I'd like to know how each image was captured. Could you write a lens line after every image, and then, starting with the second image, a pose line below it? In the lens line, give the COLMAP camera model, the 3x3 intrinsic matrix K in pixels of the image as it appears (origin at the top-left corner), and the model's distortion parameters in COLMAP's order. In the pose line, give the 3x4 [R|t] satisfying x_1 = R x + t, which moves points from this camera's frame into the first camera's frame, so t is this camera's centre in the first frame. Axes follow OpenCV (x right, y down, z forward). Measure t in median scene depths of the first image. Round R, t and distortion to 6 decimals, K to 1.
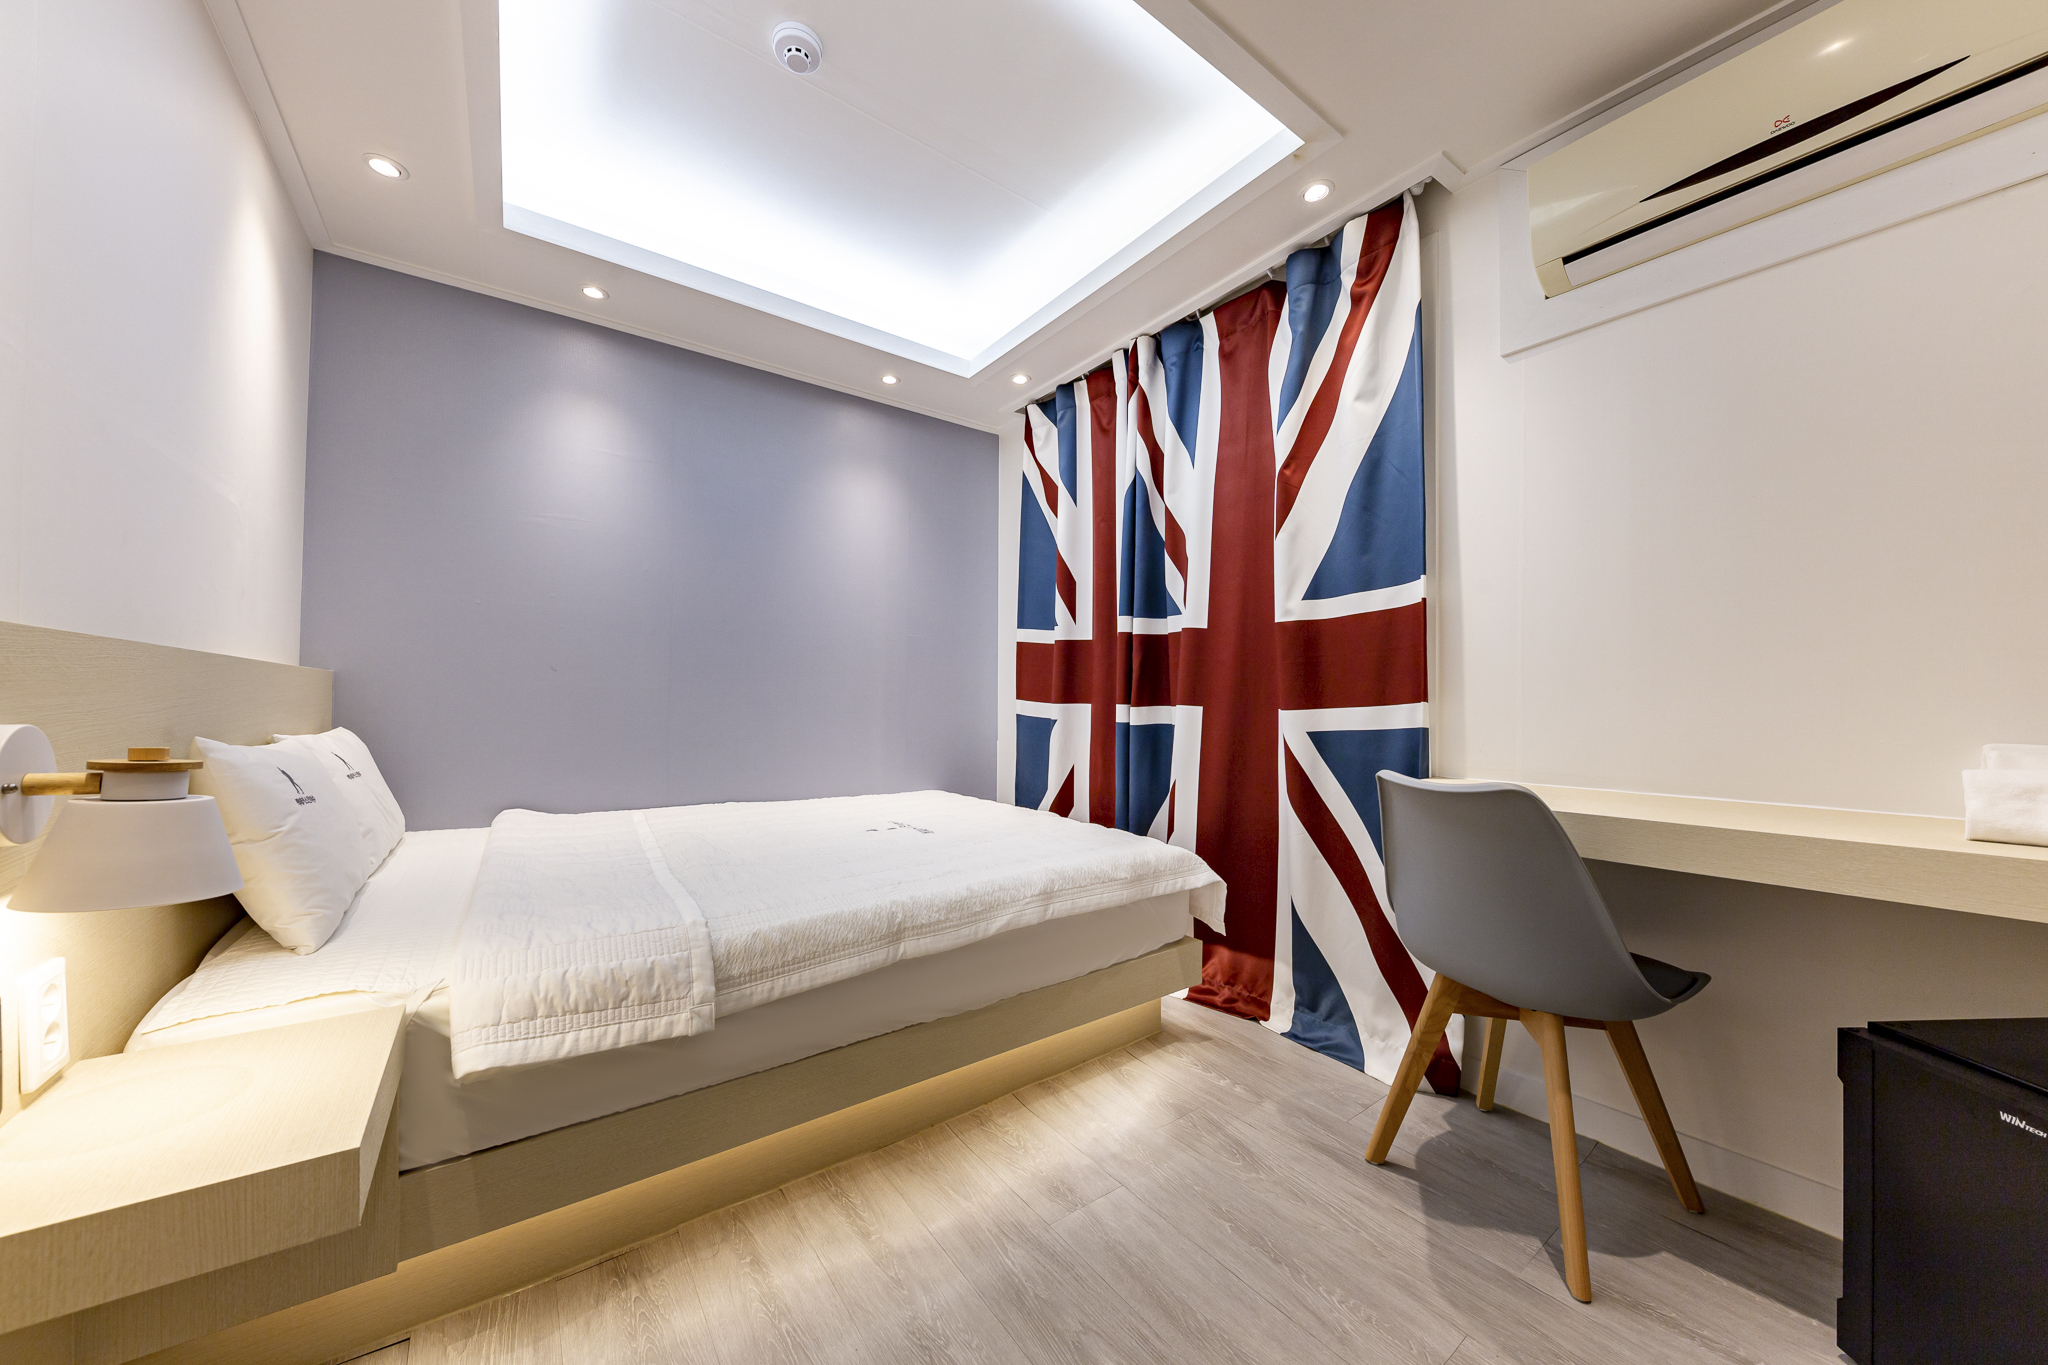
lens RADIAL K [[706.9, 0, 1033.0], [0, 706.9, 683.2], [0, 0, 1]] dist [0.002902, -0.001334]
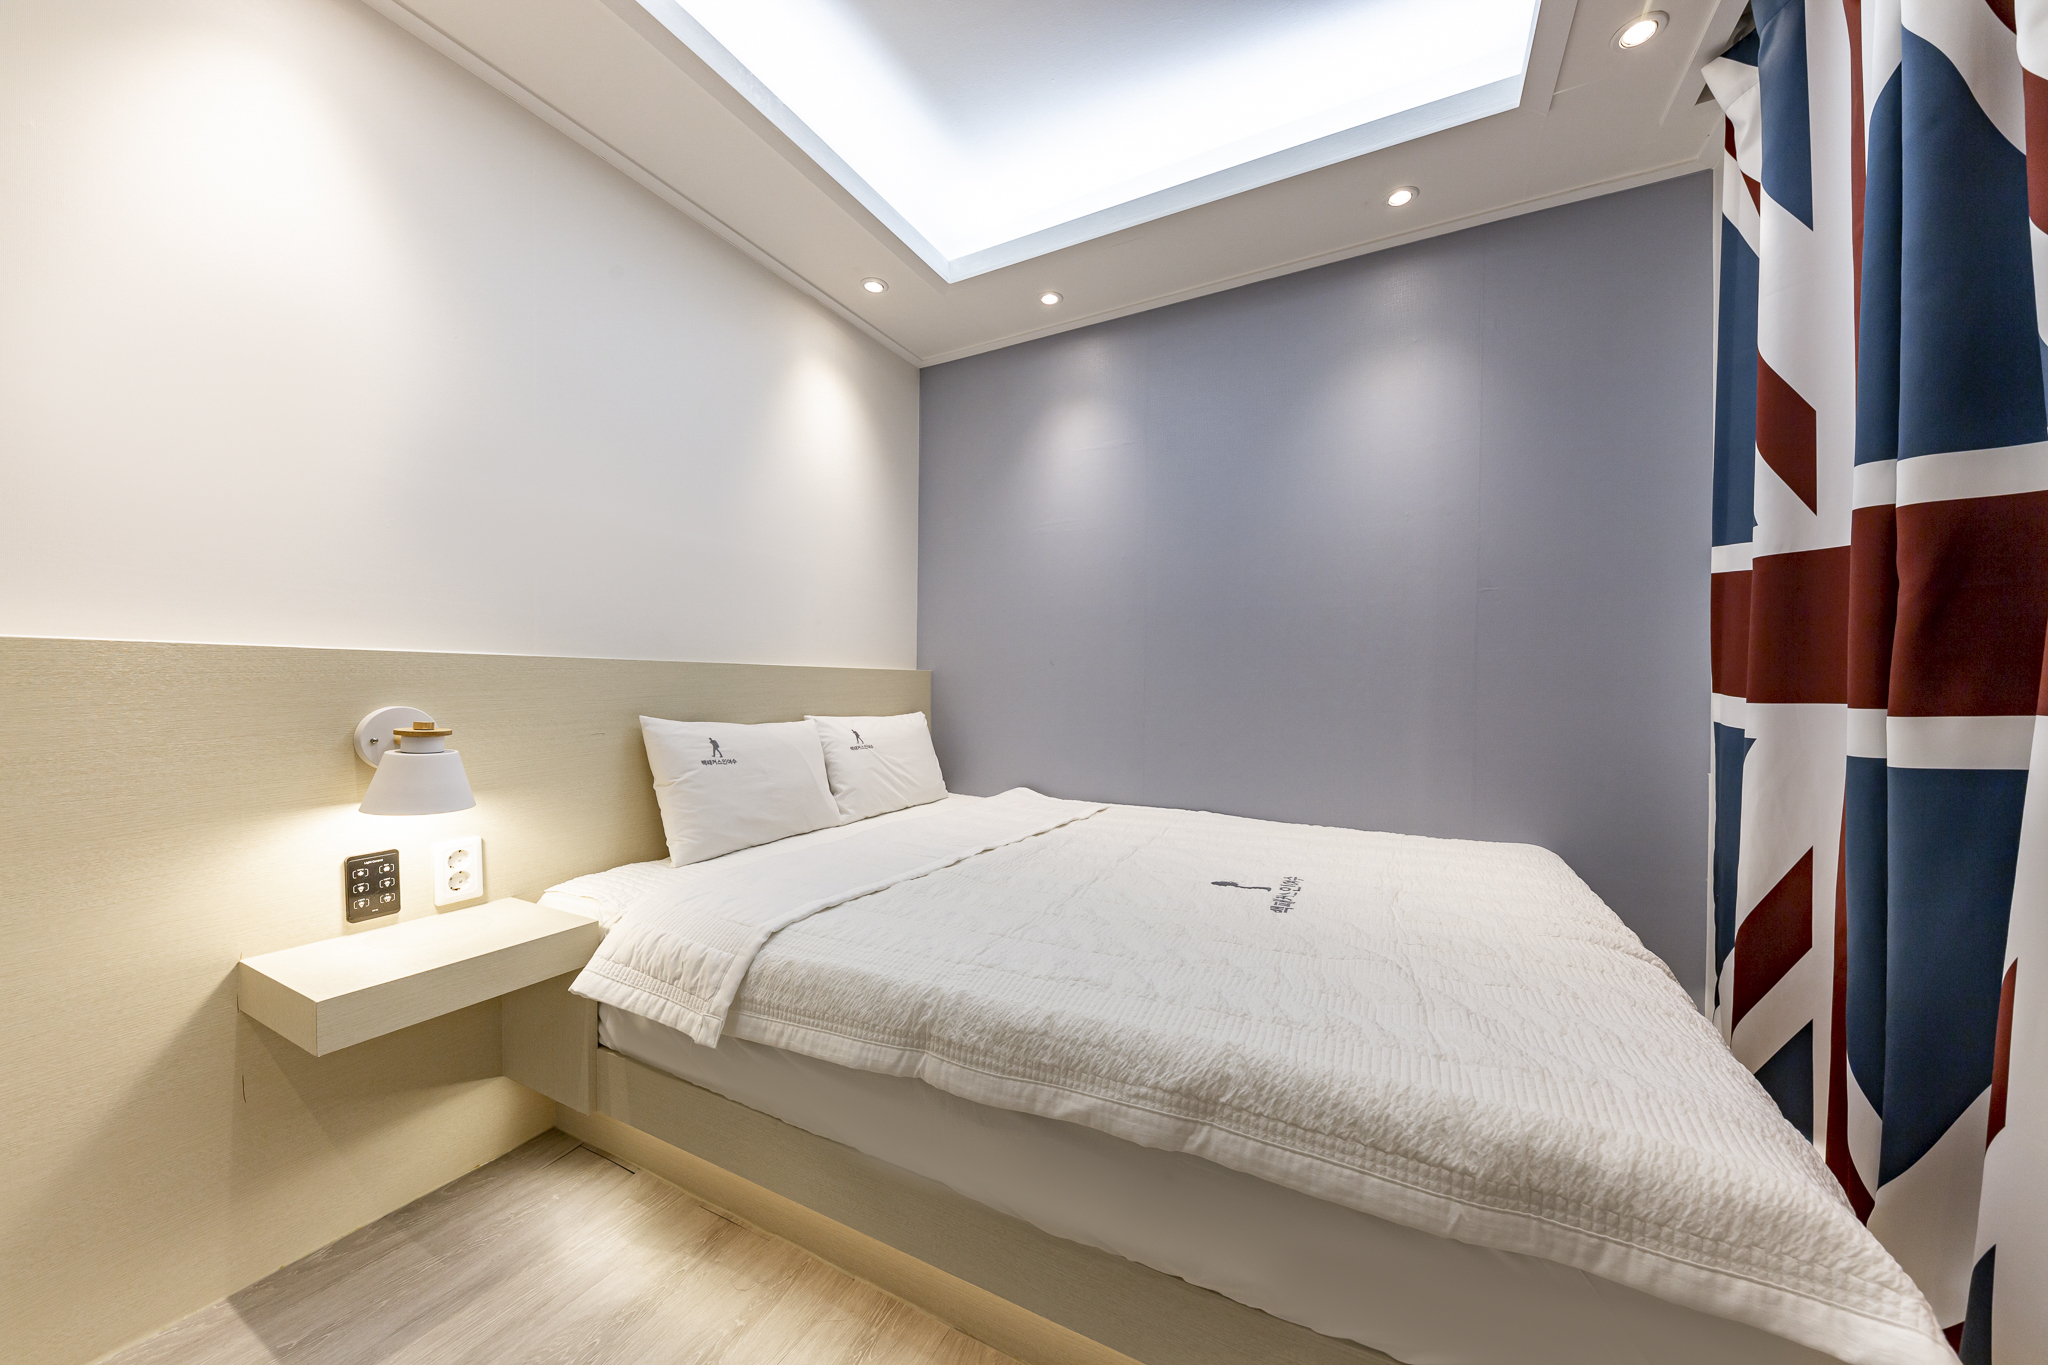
lens RADIAL K [[706.9, 0, 1026.7], [0, 706.9, 689.4], [0, 0, 1]] dist [0.002902, -0.001334]
pose [[0.435634, -0.001318, -0.900123, 0.434974], [0.020639, 0.999751, 0.008524, 0.013574], [0.899887, -0.022291, 0.435553, 0.745875]]
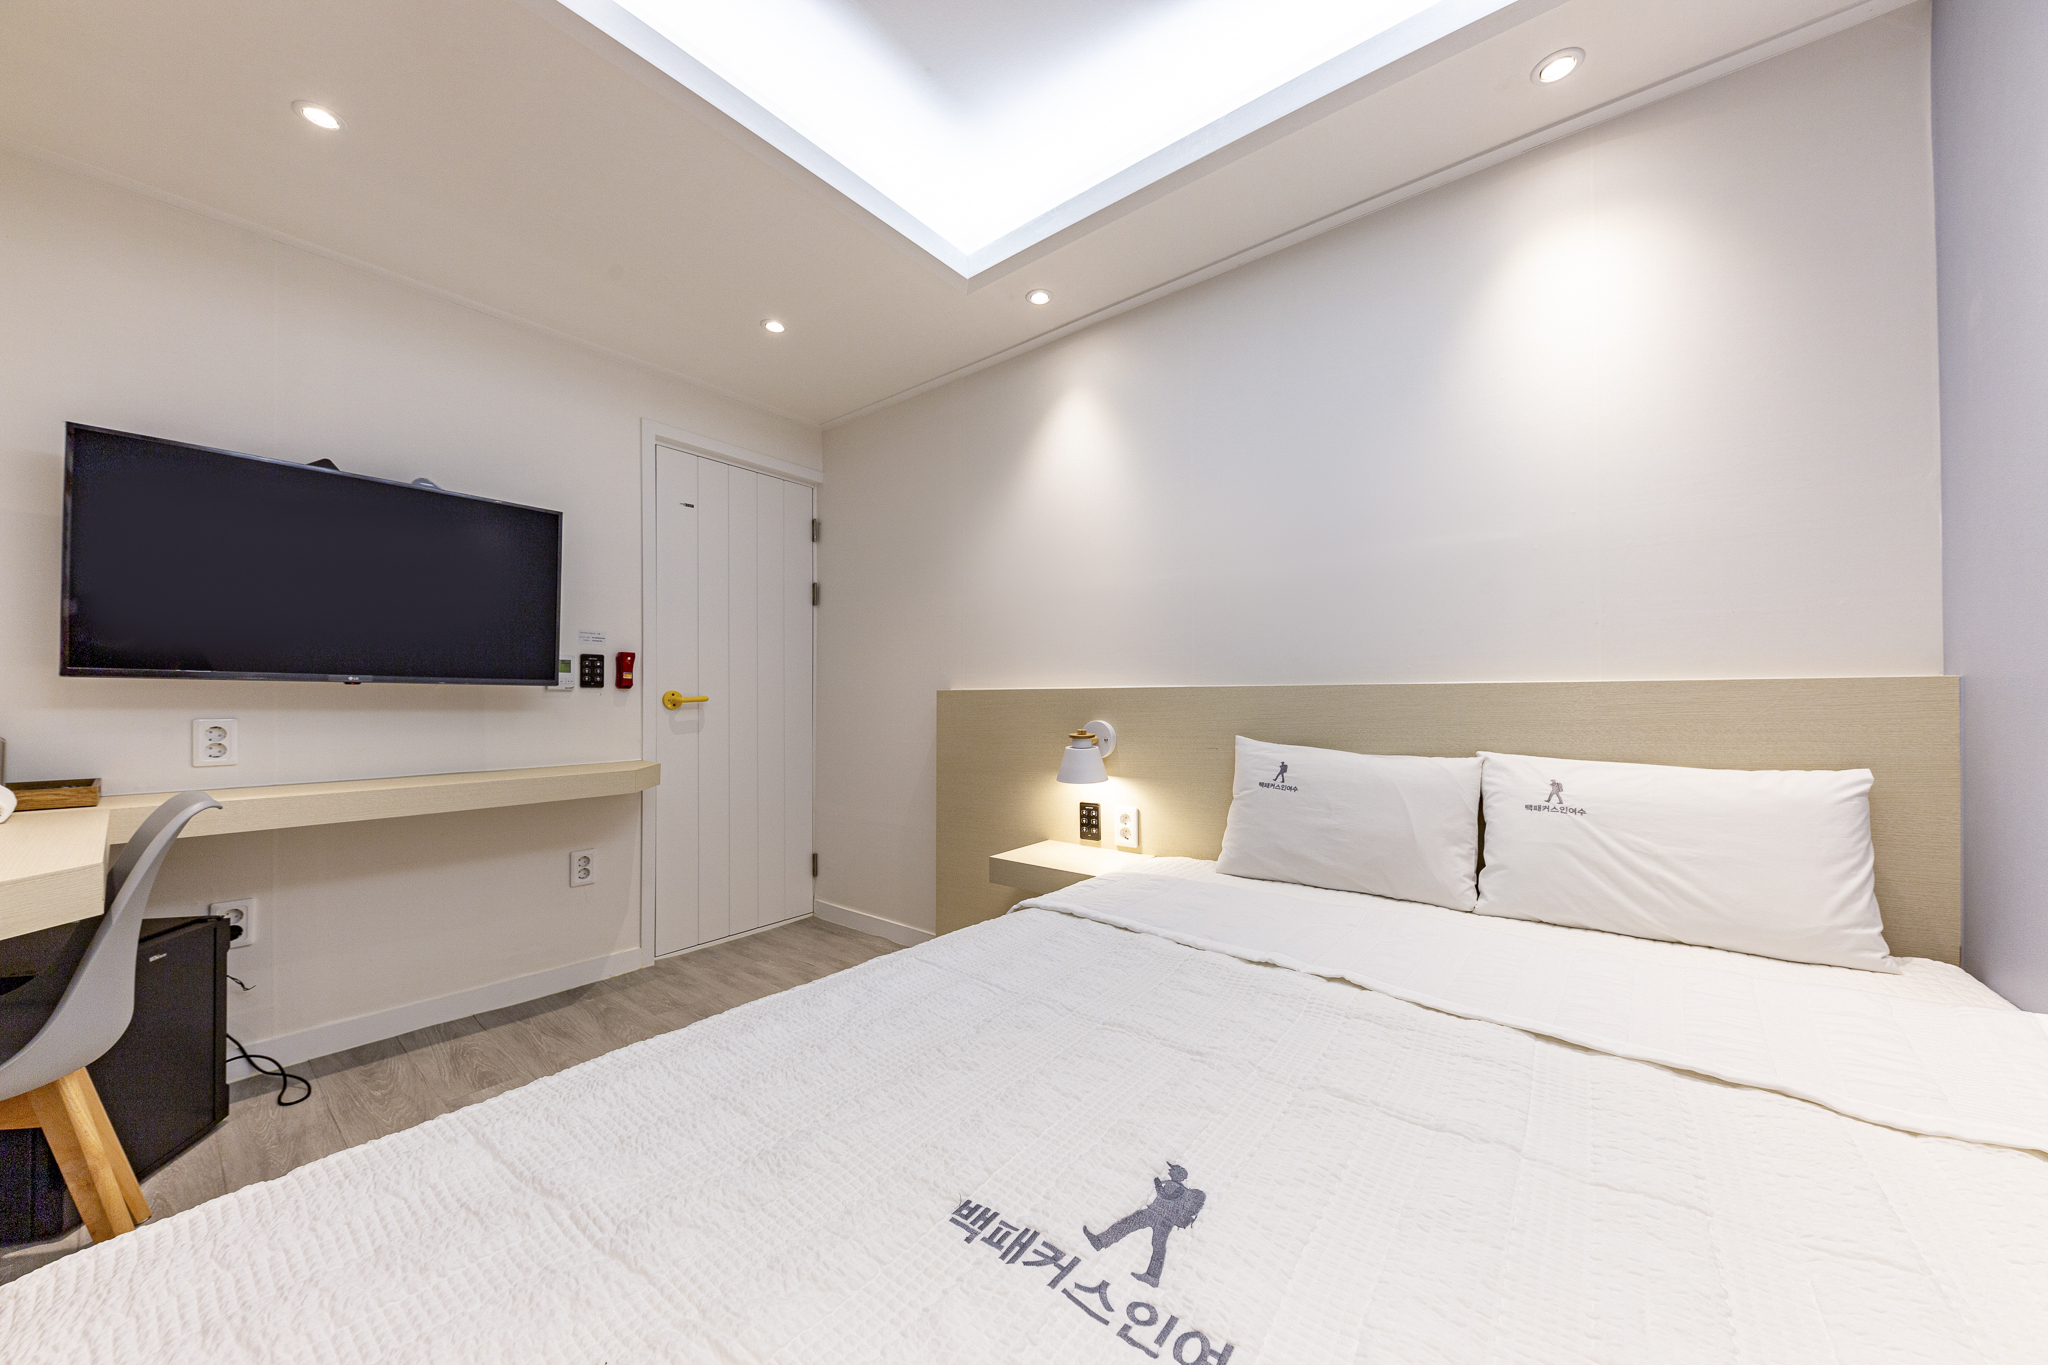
lens RADIAL K [[706.9, 0, 1010.3], [0, 706.9, 698.2], [0, 0, 1]] dist [0.002902, -0.001334]
pose [[-0.971655, -0.004808, -0.236354, -0.130123], [0.001729, 0.999622, -0.027442, 0.020563], [0.236396, -0.027072, -0.971279, 1.776746]]
